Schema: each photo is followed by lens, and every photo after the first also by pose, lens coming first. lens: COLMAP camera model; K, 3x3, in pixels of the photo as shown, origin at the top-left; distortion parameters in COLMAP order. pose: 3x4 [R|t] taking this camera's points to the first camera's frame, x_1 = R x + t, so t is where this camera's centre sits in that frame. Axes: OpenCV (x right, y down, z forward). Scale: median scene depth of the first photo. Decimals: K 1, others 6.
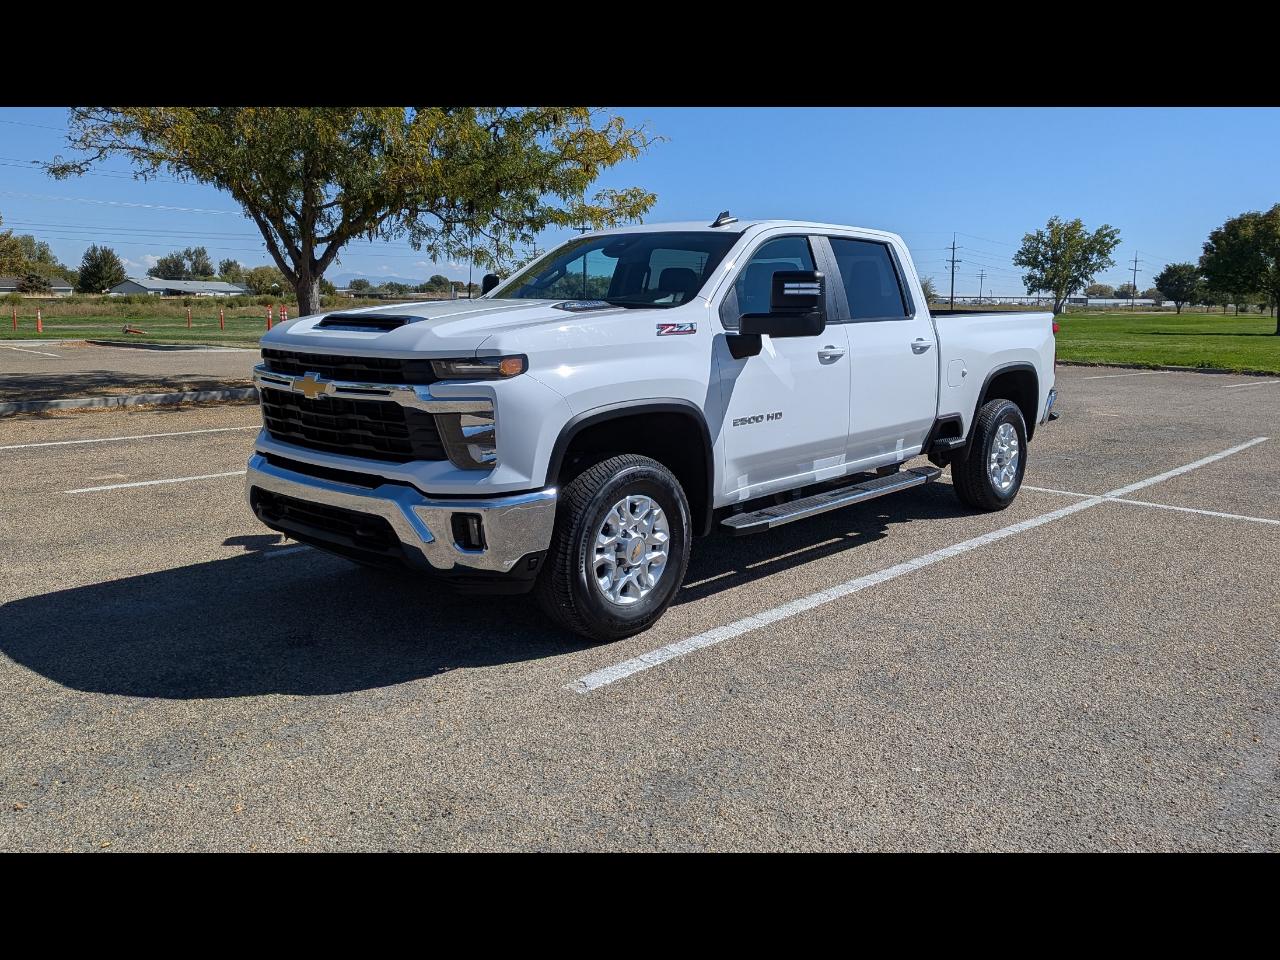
lens RADIAL K [[993.8, 0, 634.9], [0, 993.8, 437.1], [0, 0, 1]] dist [0.036939, -0.050739]
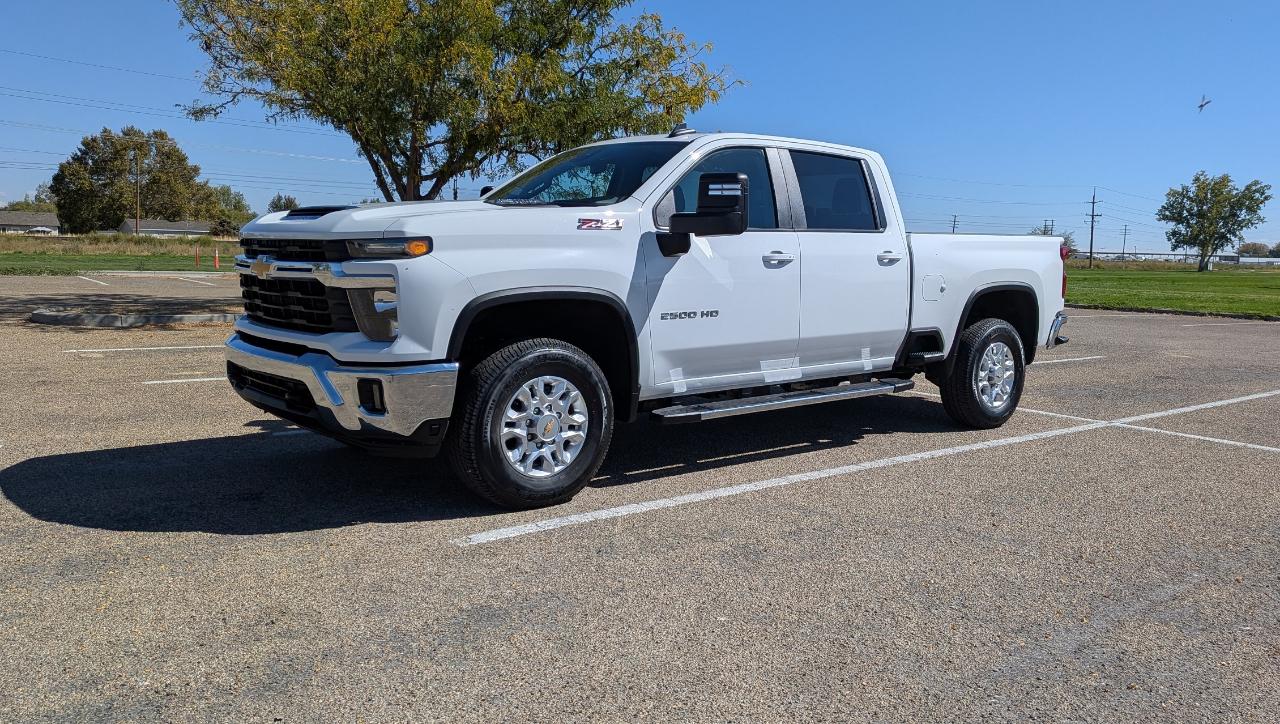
lens RADIAL K [[957.2, 0, 653.2], [0, 957.2, 368.0], [0, 0, 1]] dist [0.033293, -0.043261]
pose [[0.991592, 0.029910, -0.125897, 0.197255], [-0.032022, 0.999378, -0.014784, 0.050098], [0.125376, 0.018691, 0.991933, -0.012844]]
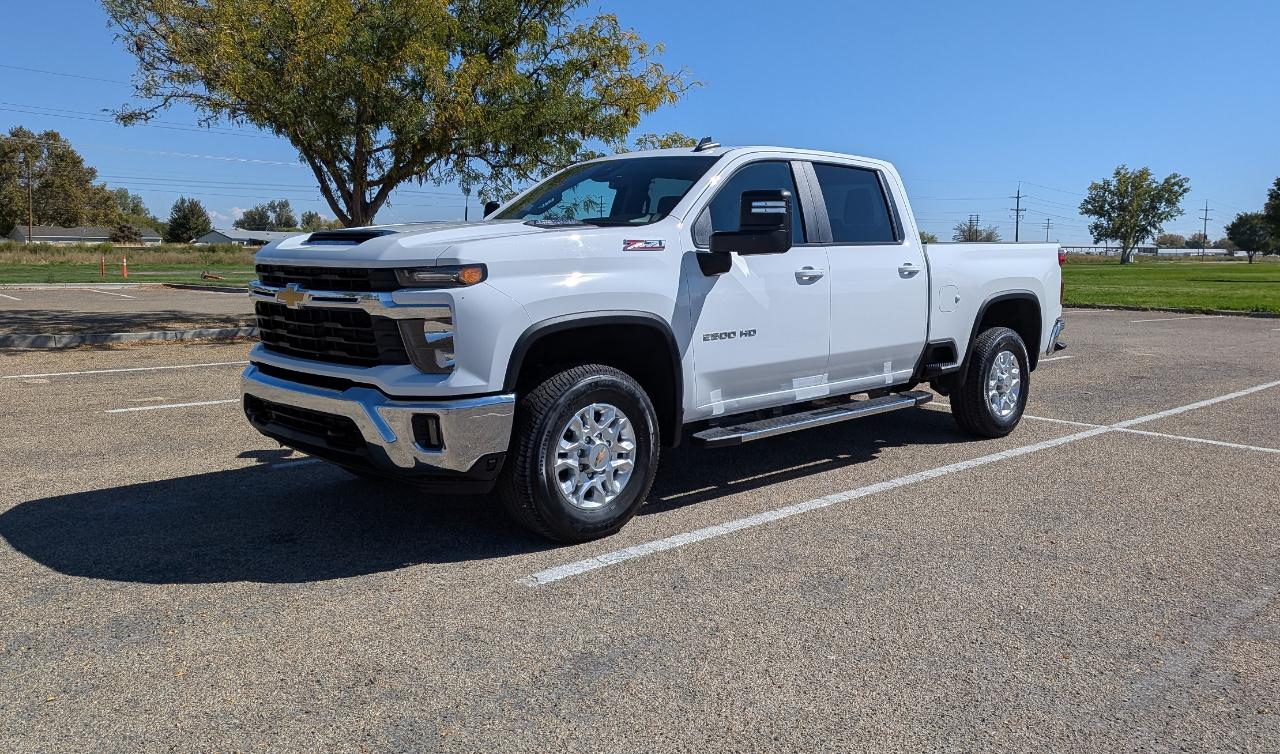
lens RADIAL K [[978.1, 0, 644.9], [0, 978.1, 372.6], [0, 0, 1]] dist [0.043043, -0.063623]
pose [[0.998315, 0.007208, -0.057582, 0.086756], [-0.007978, 0.999882, -0.013153, 0.031908], [0.057481, 0.013590, 0.998254, -0.015913]]
